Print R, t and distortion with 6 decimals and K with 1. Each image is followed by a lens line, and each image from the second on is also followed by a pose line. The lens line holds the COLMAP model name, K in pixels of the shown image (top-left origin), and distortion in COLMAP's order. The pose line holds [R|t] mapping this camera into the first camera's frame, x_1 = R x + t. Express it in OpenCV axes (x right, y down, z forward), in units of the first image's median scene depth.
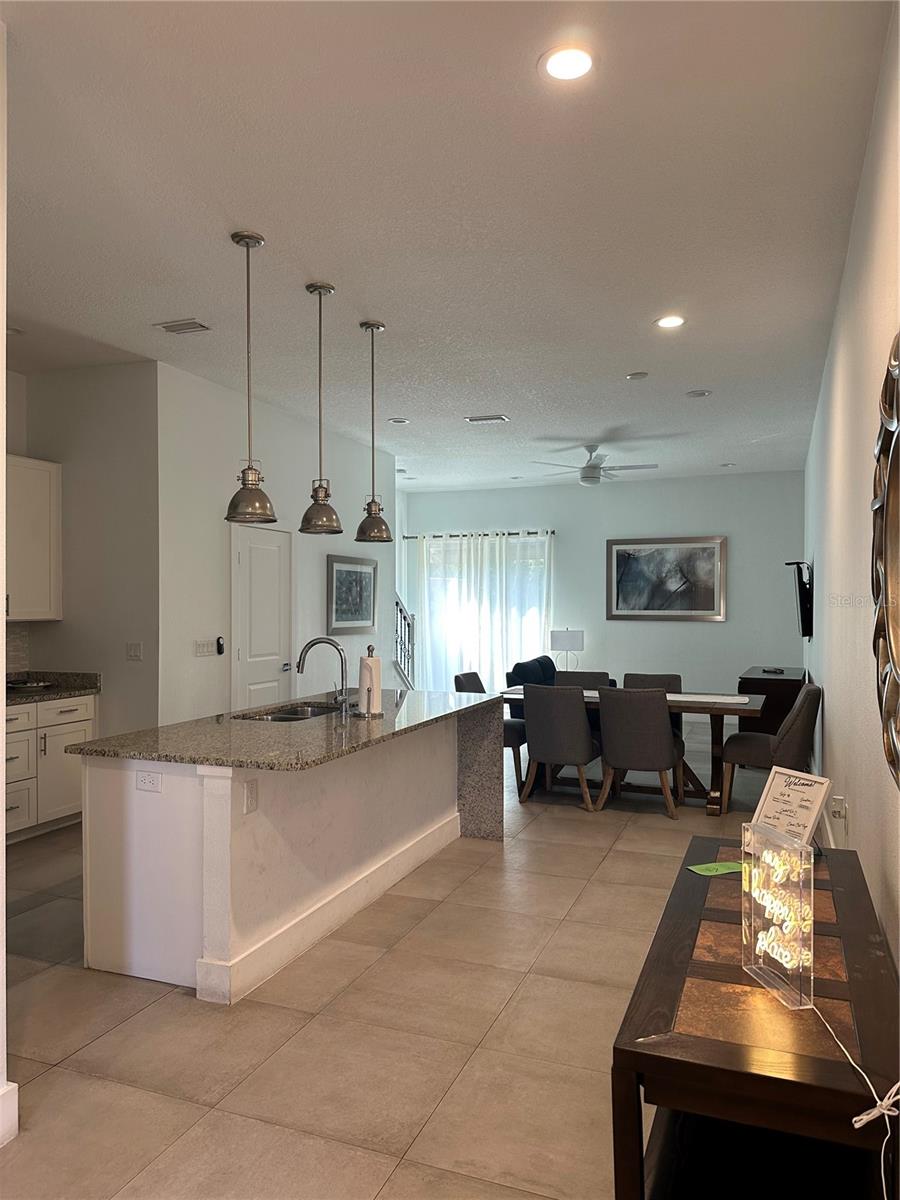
lens RADIAL K [[844.5, 0, 442.0], [0, 844.5, 605.3], [0, 0, 1]] dist [0.093564, -0.001548]
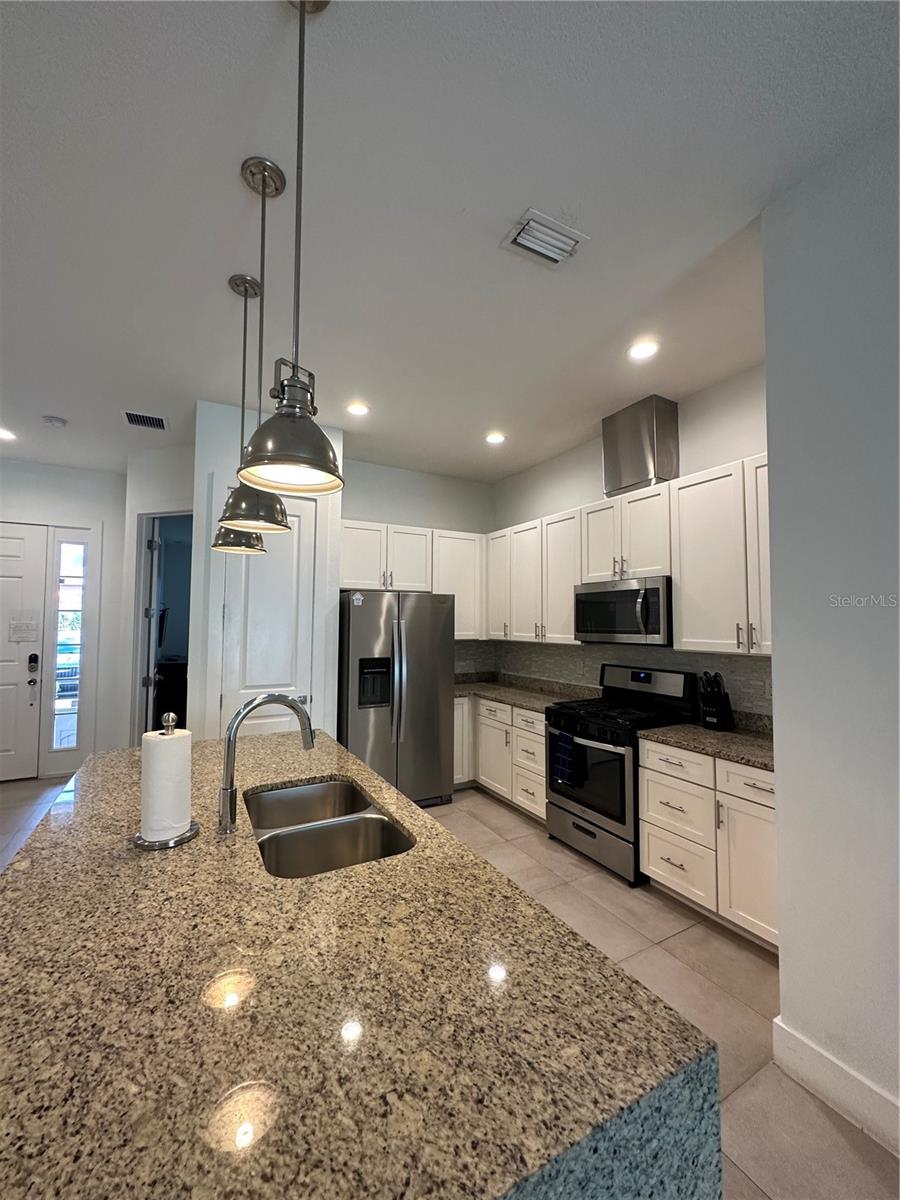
lens RADIAL K [[477.3, 0, 451.4], [0, 477.3, 598.6], [0, 0, 1]] dist [-0.004284, -0.000264]
pose [[-0.634507, -0.044131, -0.771657, 0.028988], [-0.008372, 0.998703, -0.050232, -0.008855], [0.772872, -0.025412, -0.634053, 0.903836]]
